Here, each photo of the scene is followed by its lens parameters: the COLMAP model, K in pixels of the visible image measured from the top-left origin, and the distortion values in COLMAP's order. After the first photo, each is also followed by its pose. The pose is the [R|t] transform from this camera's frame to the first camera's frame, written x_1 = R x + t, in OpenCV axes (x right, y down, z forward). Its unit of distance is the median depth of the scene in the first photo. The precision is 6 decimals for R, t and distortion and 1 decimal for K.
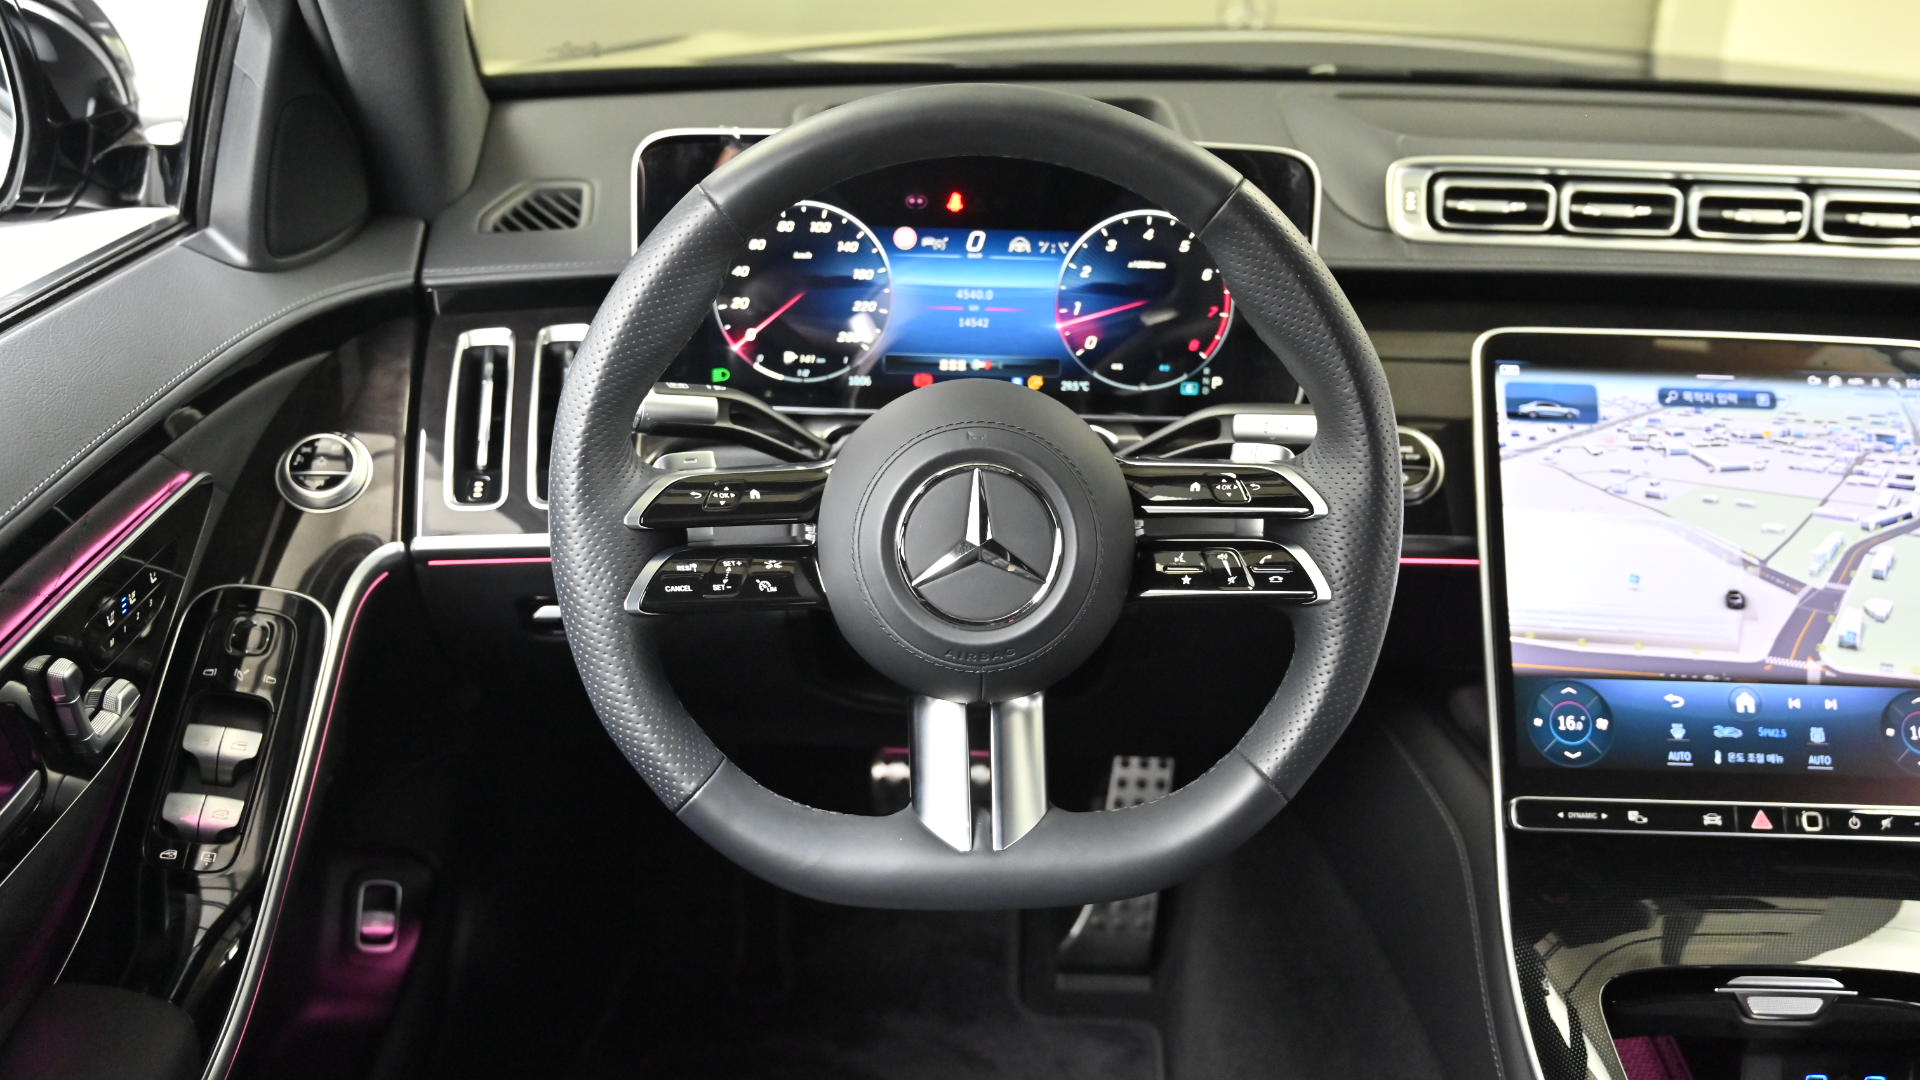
lens RADIAL K [[2009.7, 0, 958.2], [0, 2009.7, 540.8], [0, 0, 1]] dist [-0.010889, 0.000000]
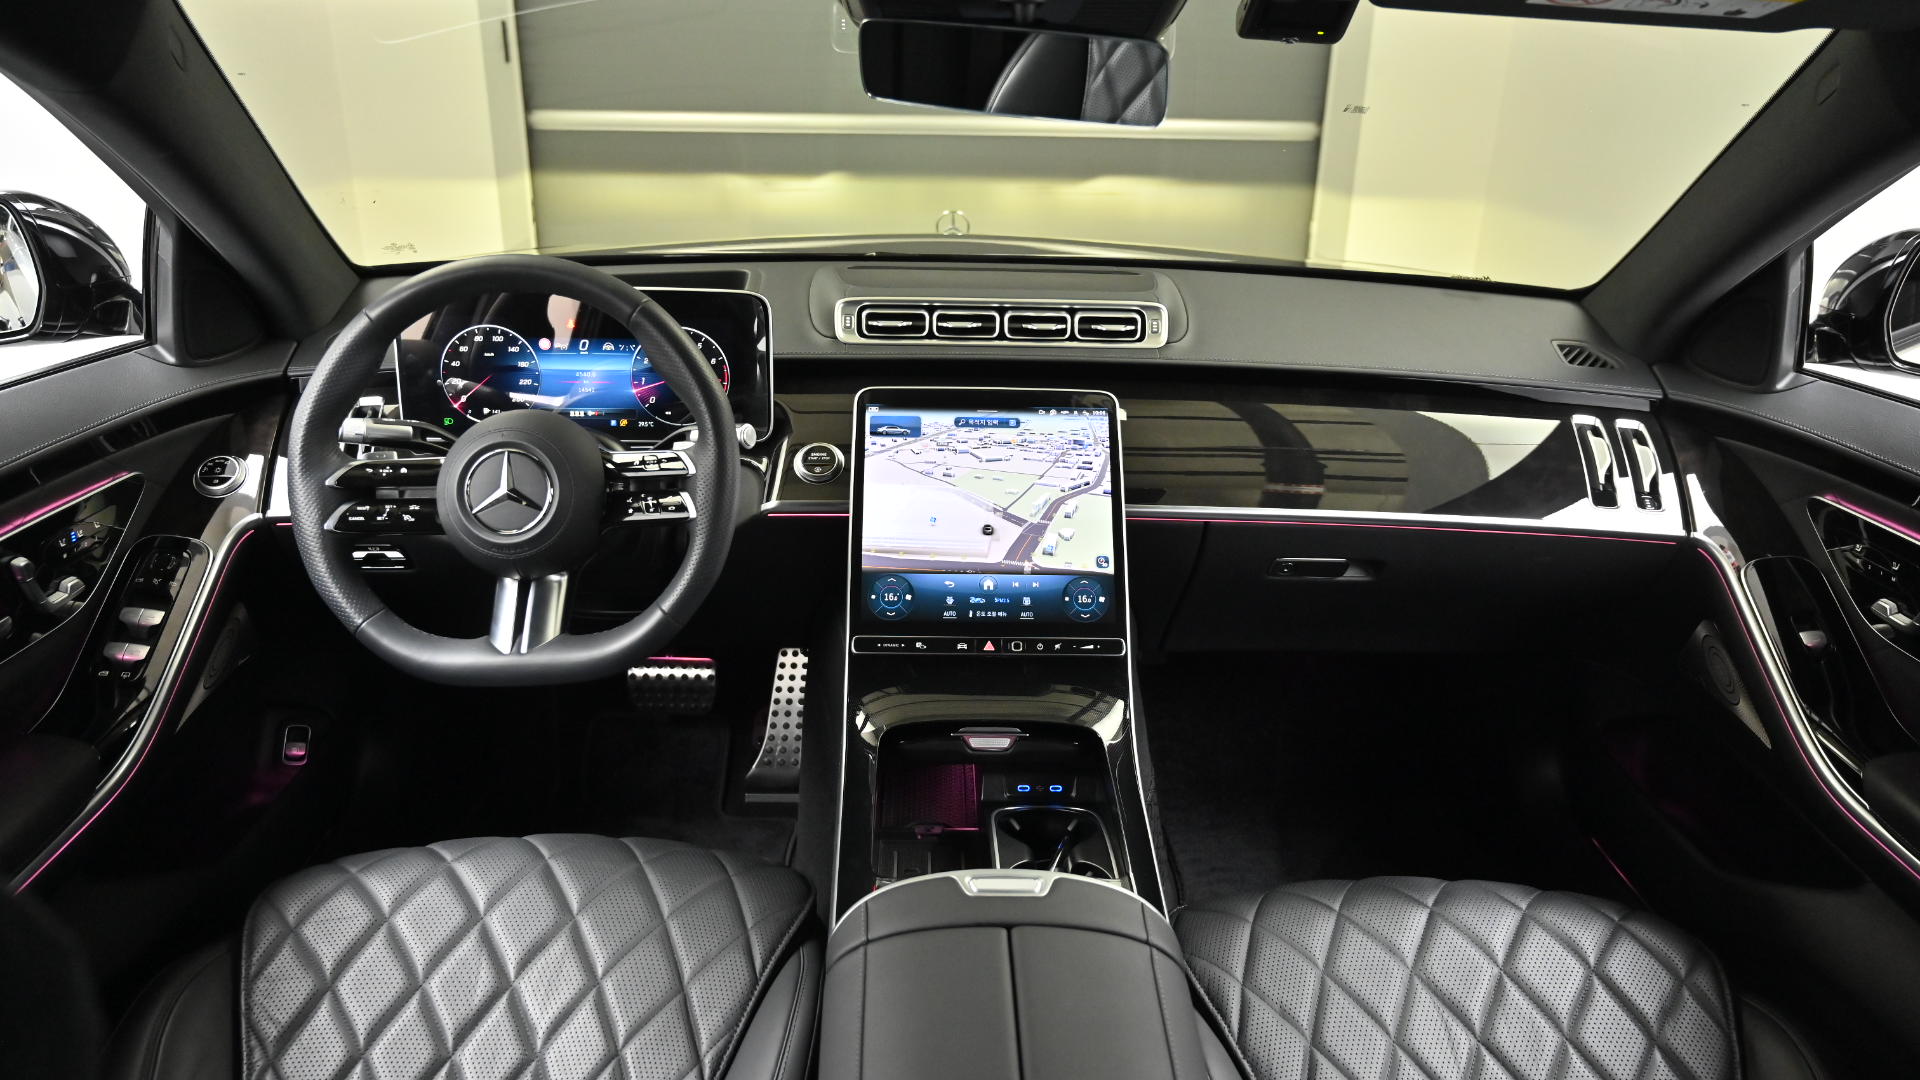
lens RADIAL K [[1396.0, 0, 962.1], [0, 1396.0, 535.6], [0, 0, 1]] dist [-0.007181, 0.004210]
pose [[0.999756, -0.018803, 0.011603, 0.341800], [0.019322, 0.998740, -0.046305, 0.091329], [-0.010717, 0.046518, 0.998860, -0.268710]]
